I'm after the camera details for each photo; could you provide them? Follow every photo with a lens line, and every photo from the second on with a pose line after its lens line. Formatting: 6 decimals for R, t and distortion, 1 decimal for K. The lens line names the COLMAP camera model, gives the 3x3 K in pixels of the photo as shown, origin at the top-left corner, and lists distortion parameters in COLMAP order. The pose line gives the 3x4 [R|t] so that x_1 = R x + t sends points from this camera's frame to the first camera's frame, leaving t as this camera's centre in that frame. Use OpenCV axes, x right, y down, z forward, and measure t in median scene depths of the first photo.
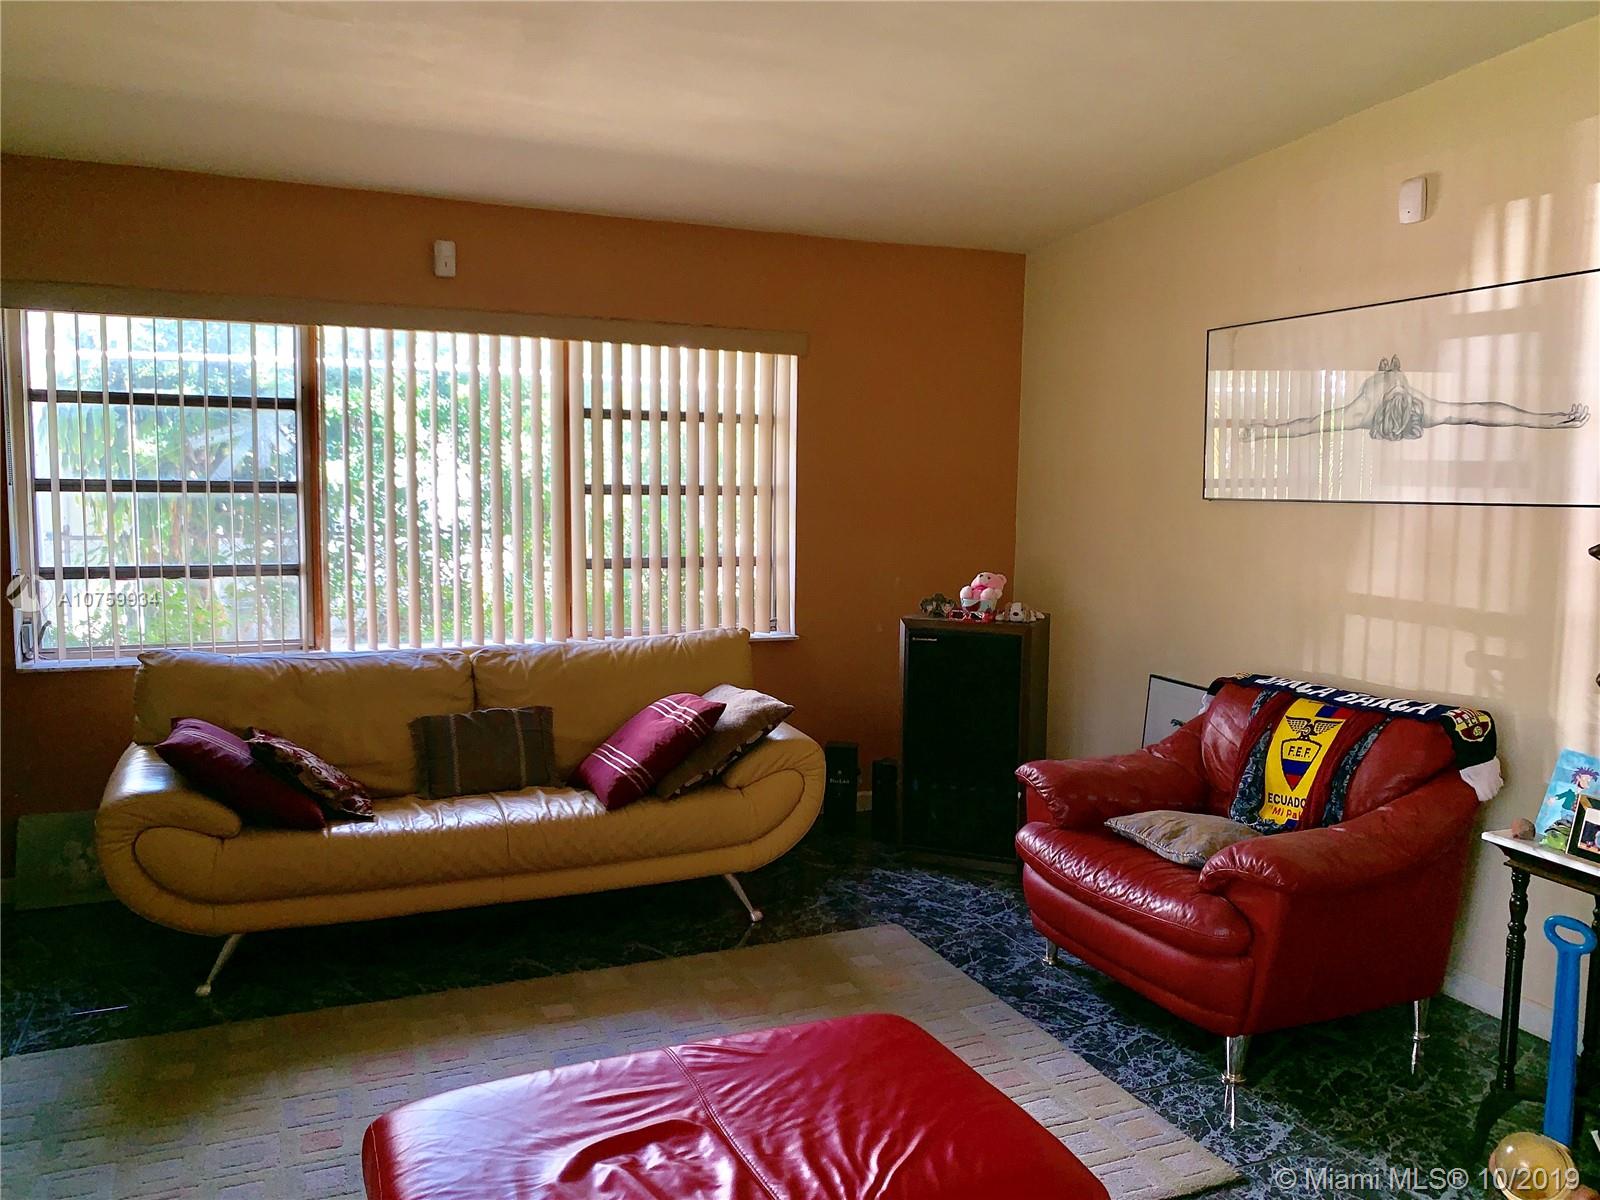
lens RADIAL K [[1233.5, 0, 807.4], [0, 1233.5, 582.5], [0, 0, 1]] dist [-0.004252, -0.001624]
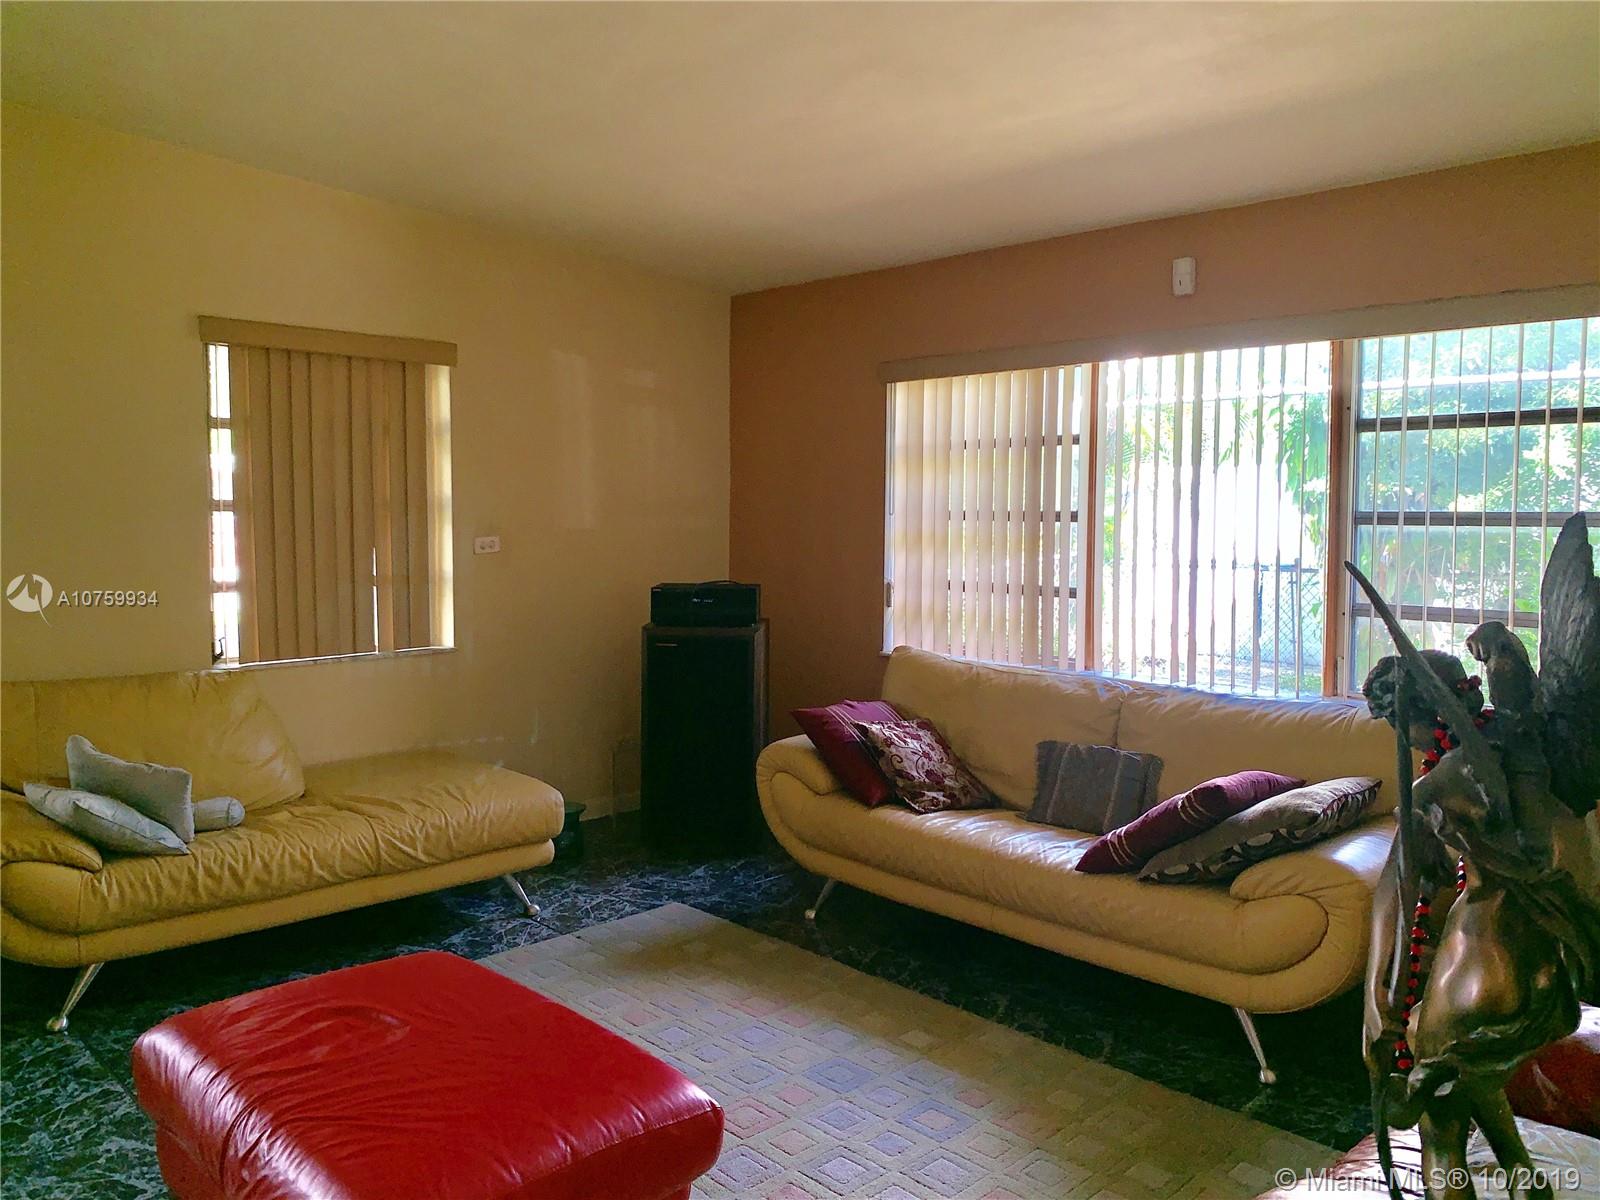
lens RADIAL K [[1268.3, 0, 799.8], [0, 1268.3, 566.1], [0, 0, 1]] dist [0.125693, -0.001072]
pose [[0.360226, 0.044738, -0.931792, 0.646650], [-0.077398, 0.996839, 0.017939, -0.041104], [0.929649, 0.065657, 0.362550, 0.452593]]
